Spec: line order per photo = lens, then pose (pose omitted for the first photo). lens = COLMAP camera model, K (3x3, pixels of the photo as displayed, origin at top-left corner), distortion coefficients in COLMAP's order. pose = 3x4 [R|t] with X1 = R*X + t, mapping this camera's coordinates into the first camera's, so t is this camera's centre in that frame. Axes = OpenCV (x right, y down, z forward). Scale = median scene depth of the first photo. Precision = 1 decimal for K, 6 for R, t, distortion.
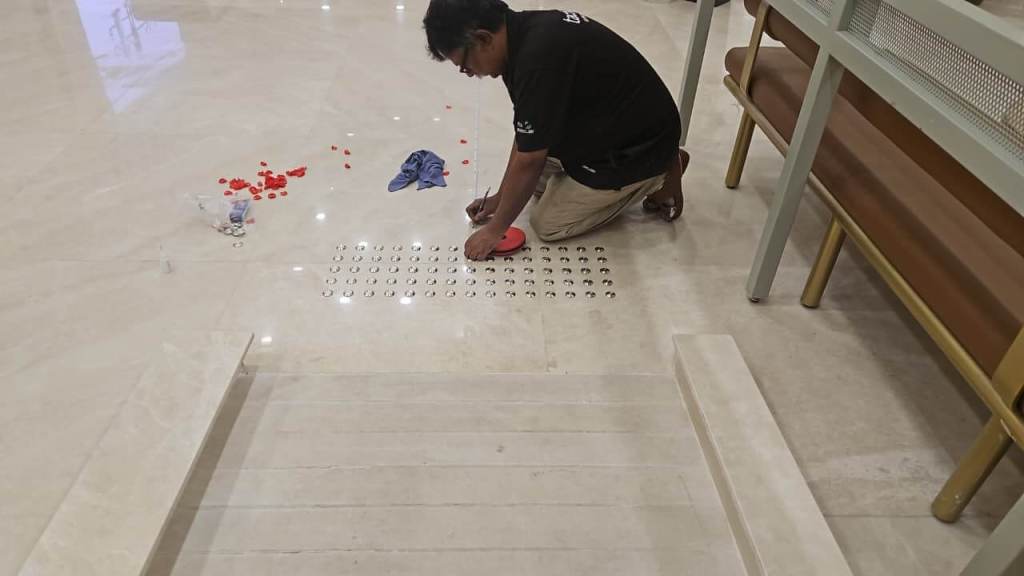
lens RADIAL K [[686.7, 0, 507.2], [0, 686.7, 283.9], [0, 0, 1]] dist [0.083913, -0.078529]
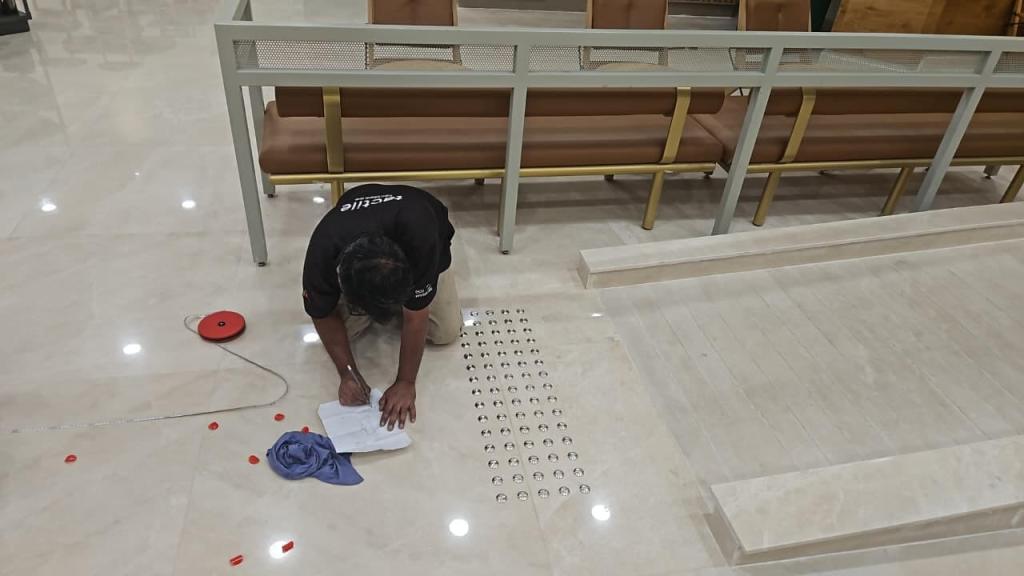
lens RADIAL K [[686.7, 0, 507.2], [0, 686.7, 283.9], [0, 0, 1]] dist [0.083913, -0.078529]
pose [[-0.172149, -0.574501, 0.800196, -0.962808], [0.533000, 0.628818, 0.566126, -0.865353], [-0.828418, 0.523962, 0.197958, 0.869806]]
